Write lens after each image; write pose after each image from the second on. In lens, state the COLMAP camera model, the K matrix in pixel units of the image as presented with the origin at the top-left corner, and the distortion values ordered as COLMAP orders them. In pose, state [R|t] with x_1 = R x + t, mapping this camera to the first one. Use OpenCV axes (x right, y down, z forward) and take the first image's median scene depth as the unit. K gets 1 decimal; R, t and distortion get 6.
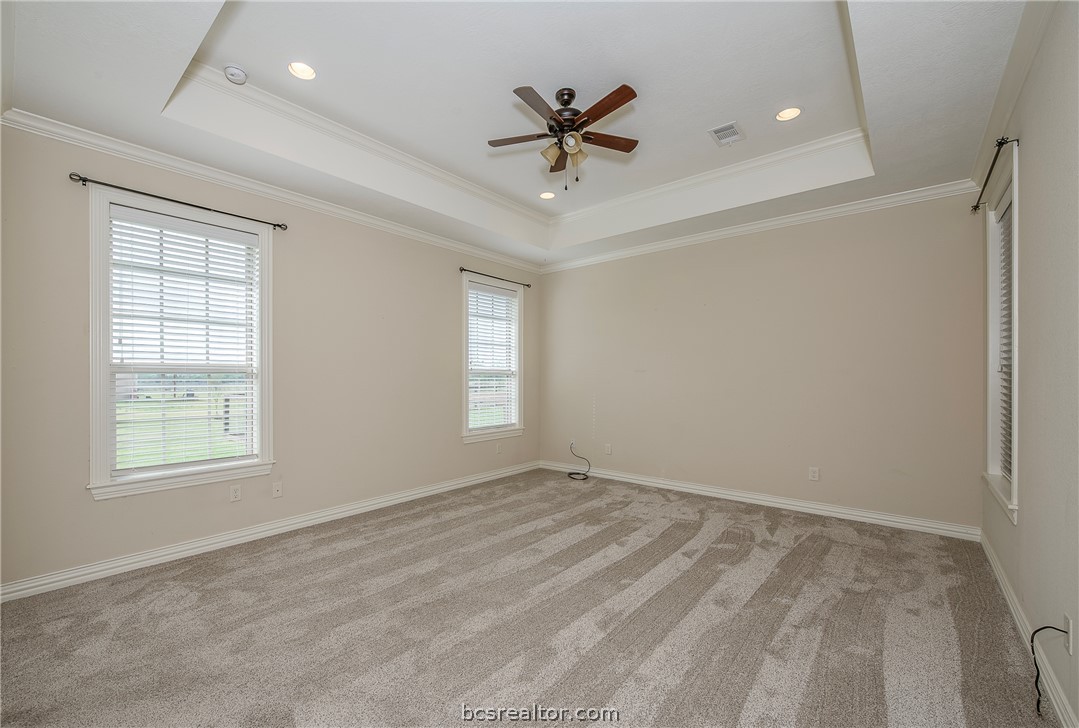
lens RADIAL K [[430.9, 0, 534.0], [0, 430.9, 372.9], [0, 0, 1]] dist [-0.017577, -0.000195]
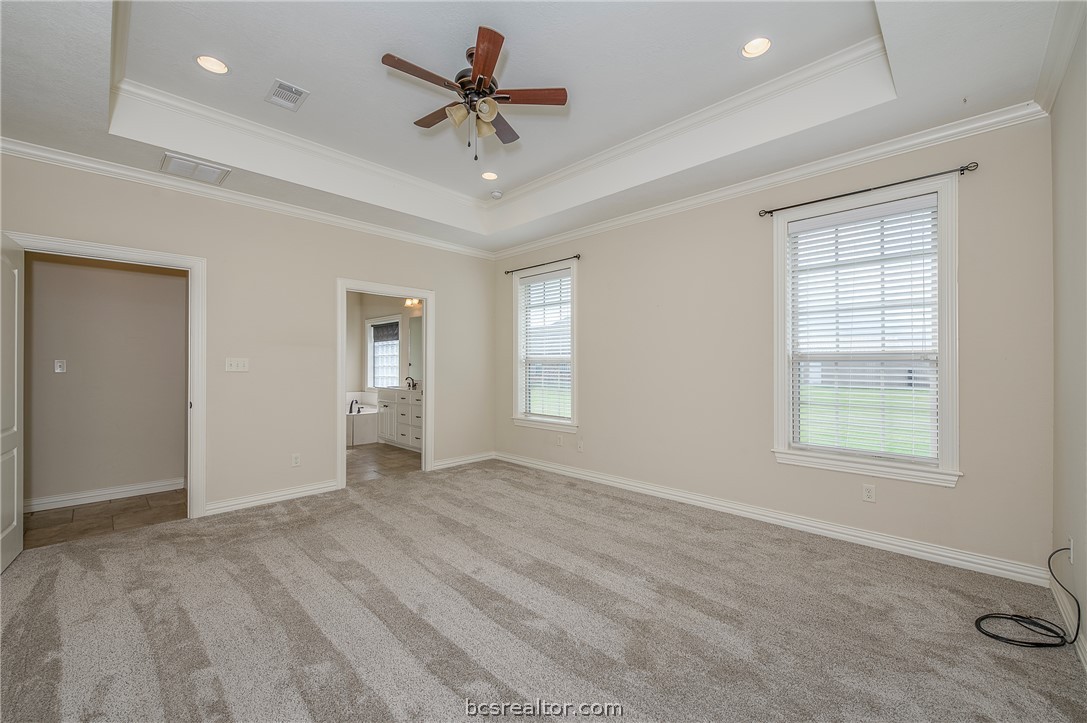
lens RADIAL K [[437.4, 0, 537.4], [0, 437.4, 361.7], [0, 0, 1]] dist [0.001265, 0.000119]
pose [[-0.075863, -0.004527, -0.997108, 0.315505], [0.007644, 0.999958, -0.005121, 0.001799], [0.997089, -0.008010, -0.075825, 0.371024]]
